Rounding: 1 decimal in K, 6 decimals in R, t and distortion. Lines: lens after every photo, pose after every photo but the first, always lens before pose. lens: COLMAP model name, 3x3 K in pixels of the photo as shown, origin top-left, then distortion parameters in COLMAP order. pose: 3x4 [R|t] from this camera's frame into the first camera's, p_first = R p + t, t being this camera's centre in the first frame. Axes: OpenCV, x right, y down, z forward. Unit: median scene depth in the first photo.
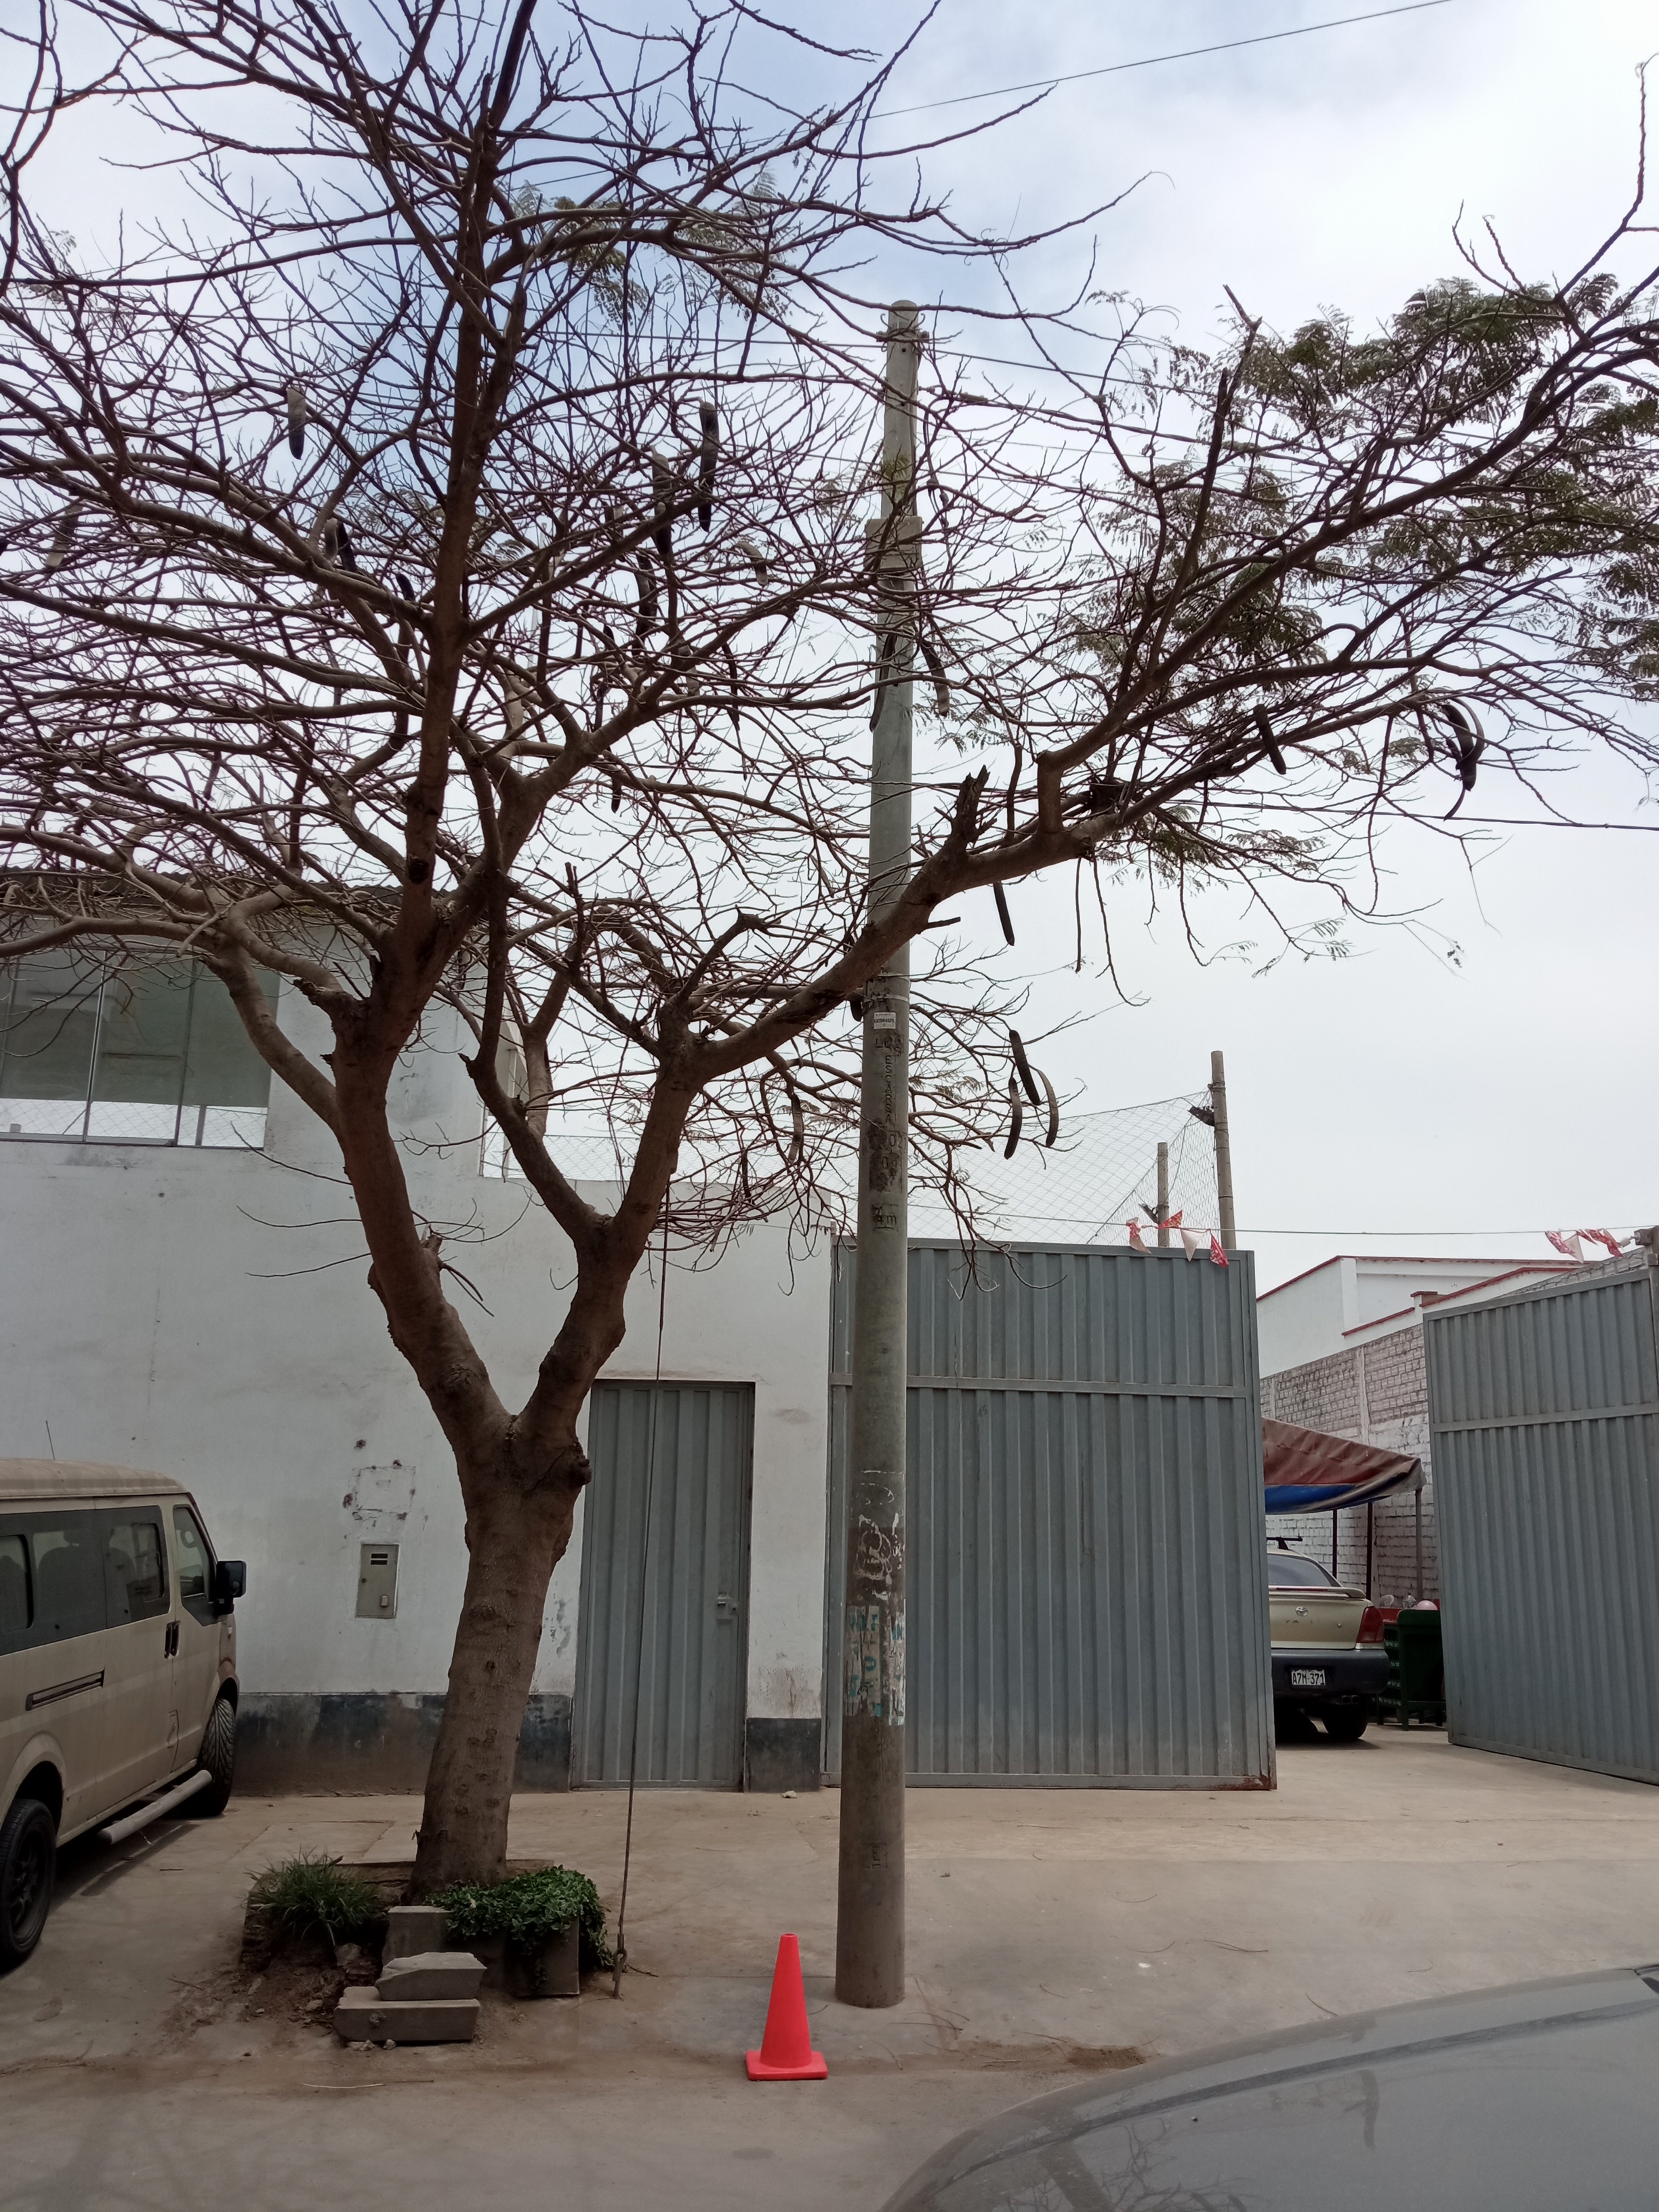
lens RADIAL K [[1762.0, 0, 829.5], [0, 1762.0, 1106.0], [0, 0, 1]] dist [0.074442, -0.146338]
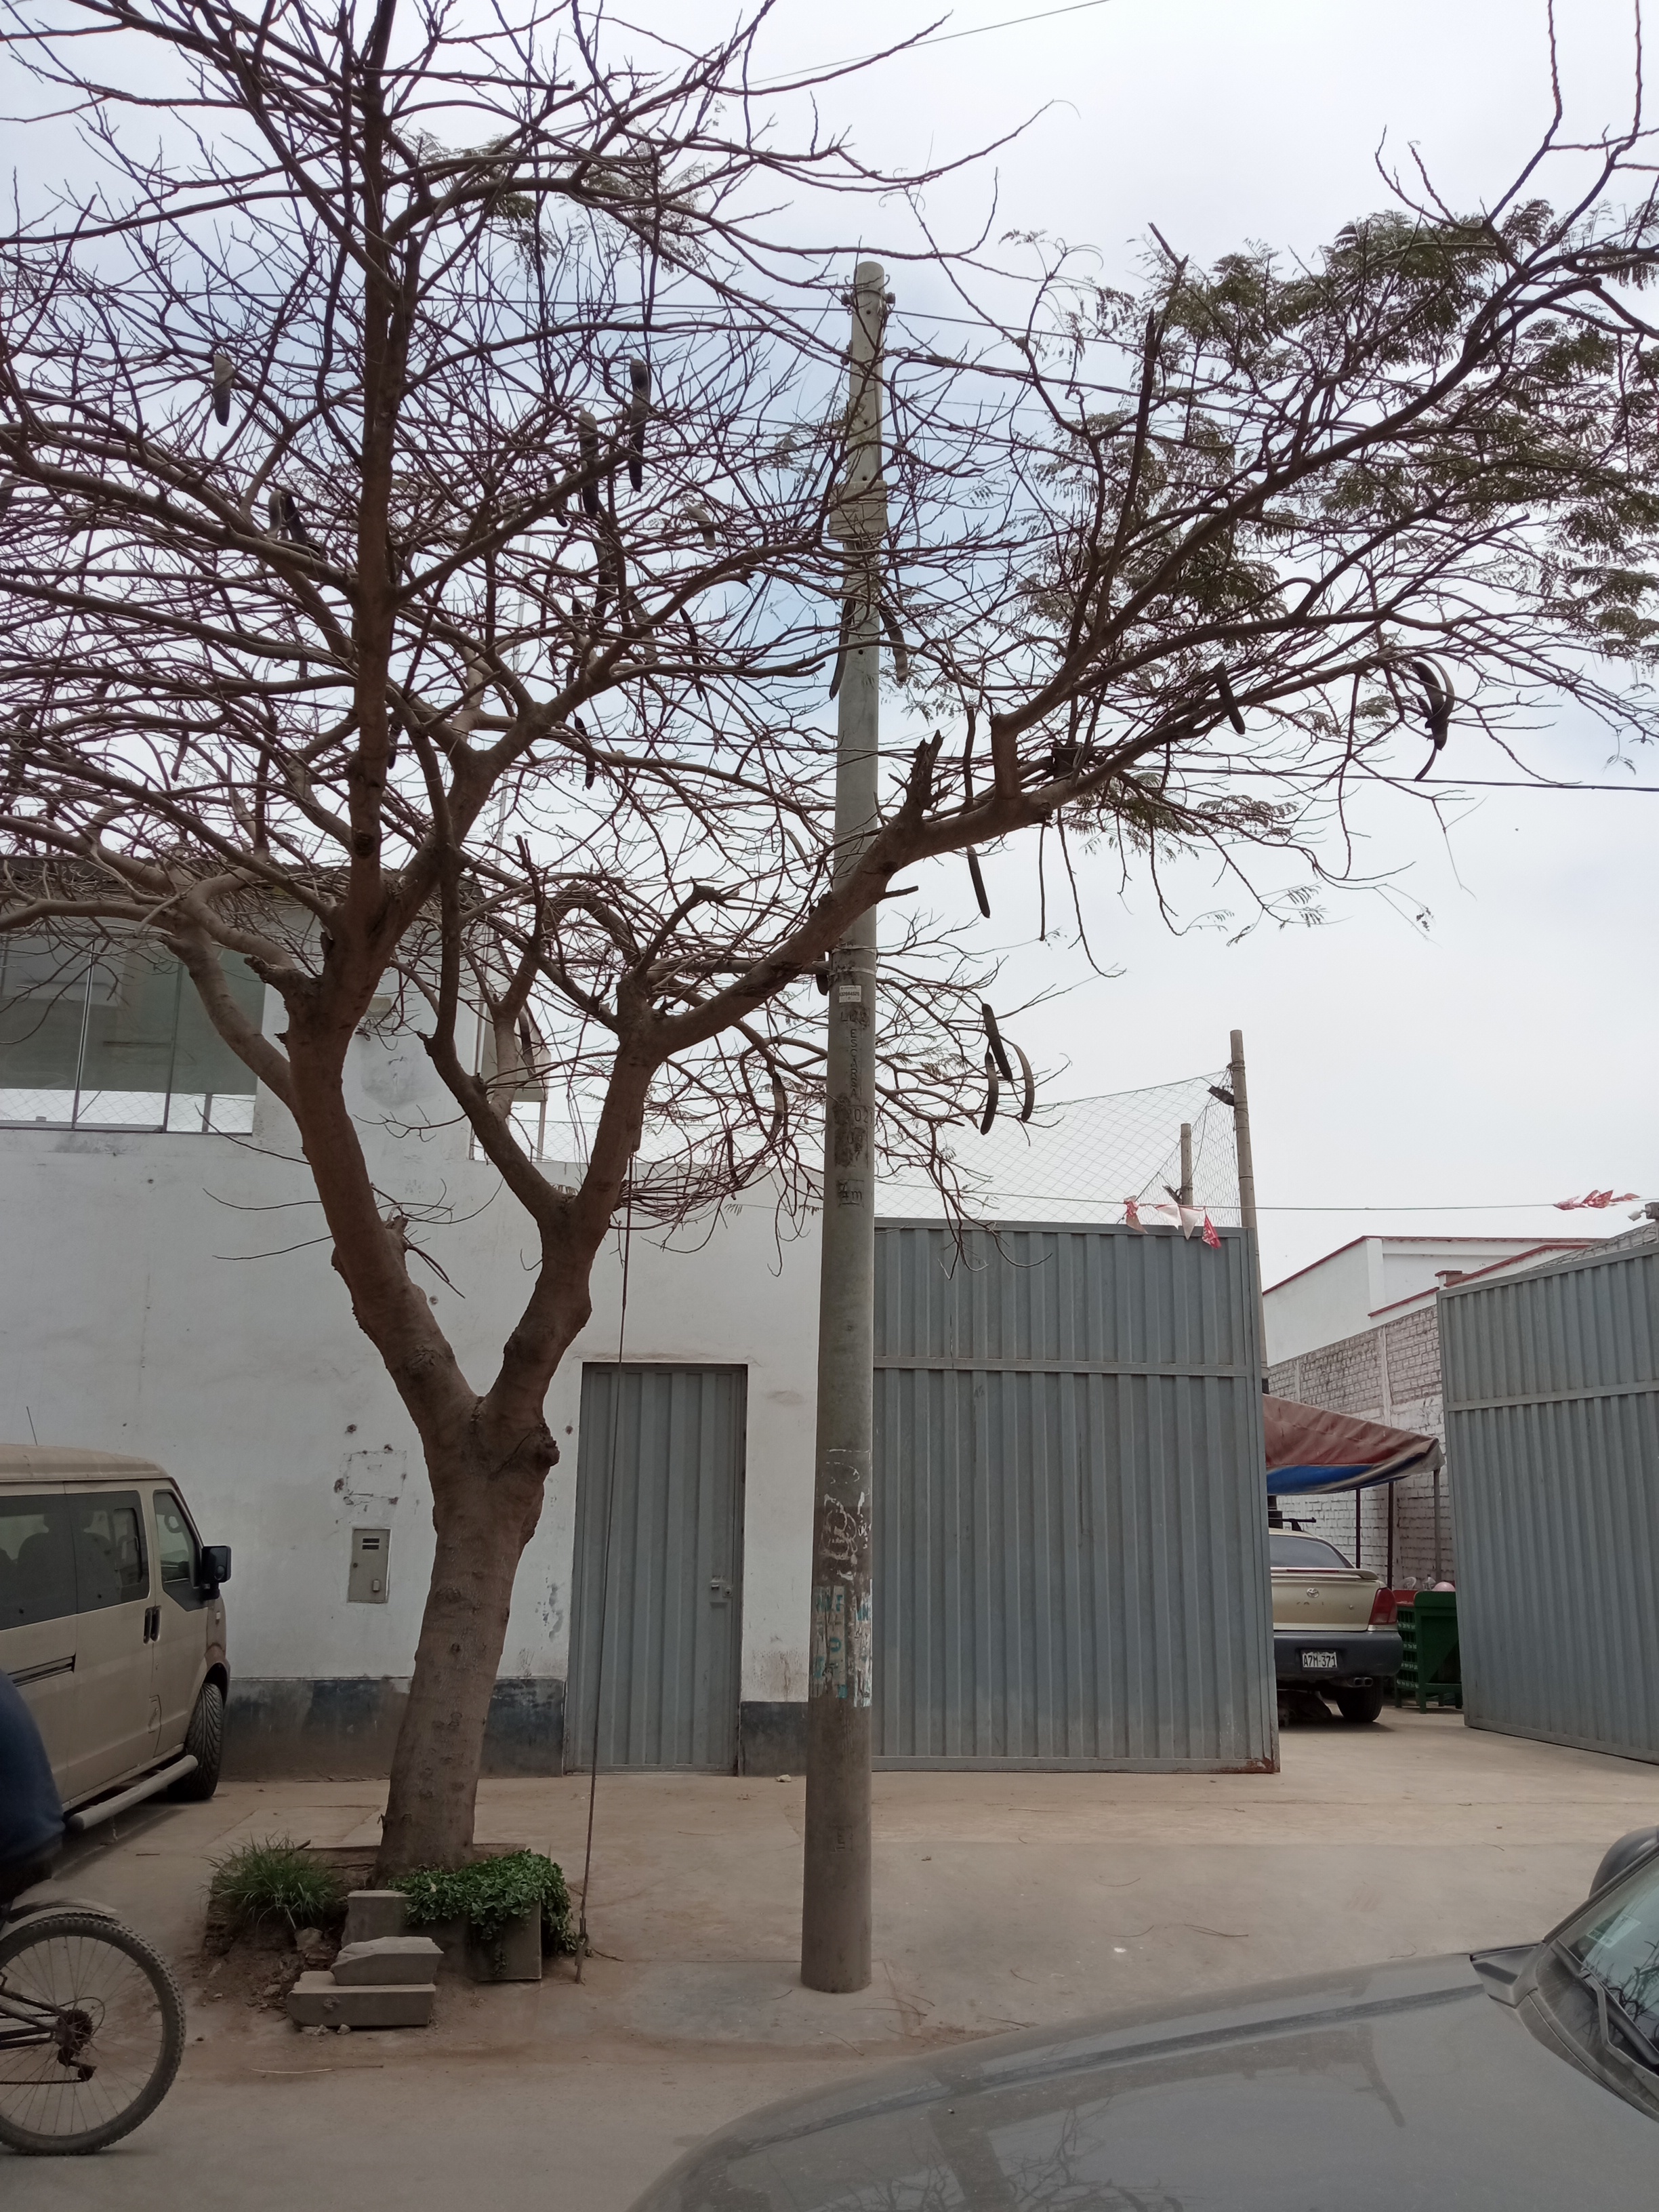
lens RADIAL K [[1762.0, 0, 829.5], [0, 1762.0, 1106.0], [0, 0, 1]] dist [0.074442, -0.146338]
pose [[0.999728, -0.010176, -0.020991, 0.039900], [0.010324, 0.999922, 0.006986, 0.007162], [0.020919, -0.007201, 0.999755, 0.014793]]
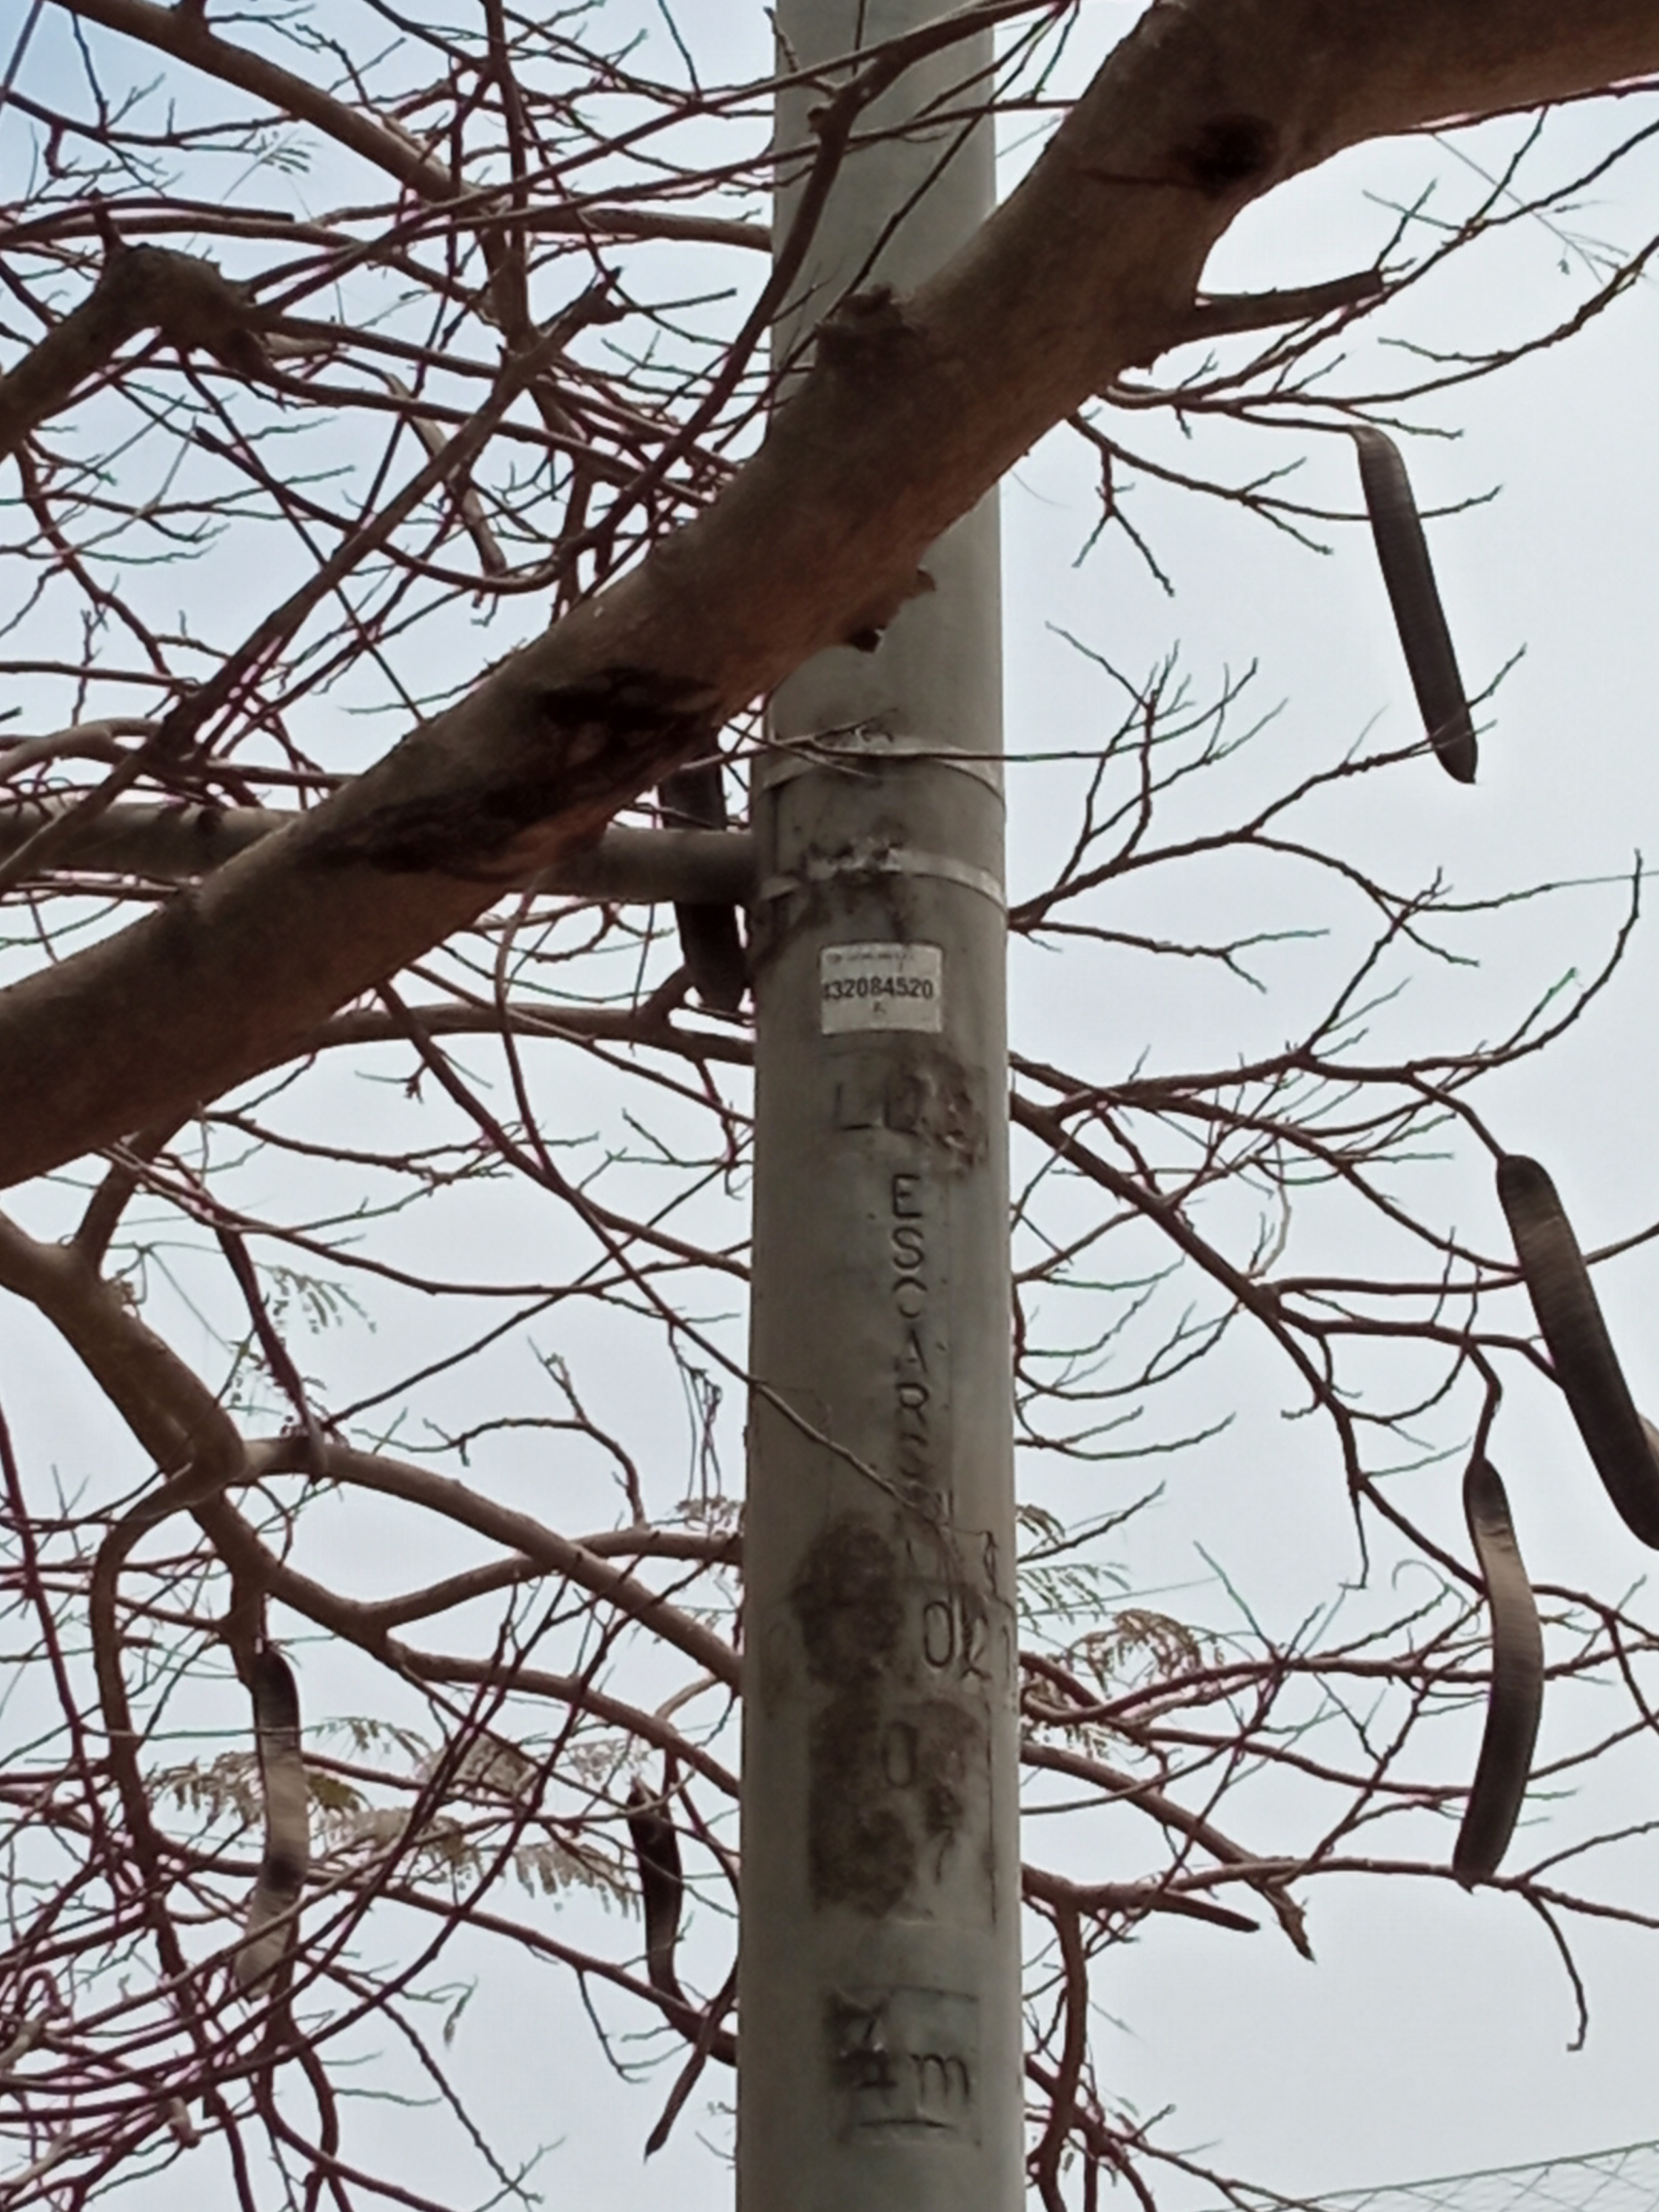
lens RADIAL K [[1762.0, 0, 829.5], [0, 1762.0, 1106.0], [0, 0, 1]] dist [0.074442, -0.146338]
pose [[0.979372, 0.082964, 0.184251, -0.000235], [0.008432, 0.894254, -0.447480, 0.037260], [-0.201892, 0.439802, 0.875108, 1.015527]]
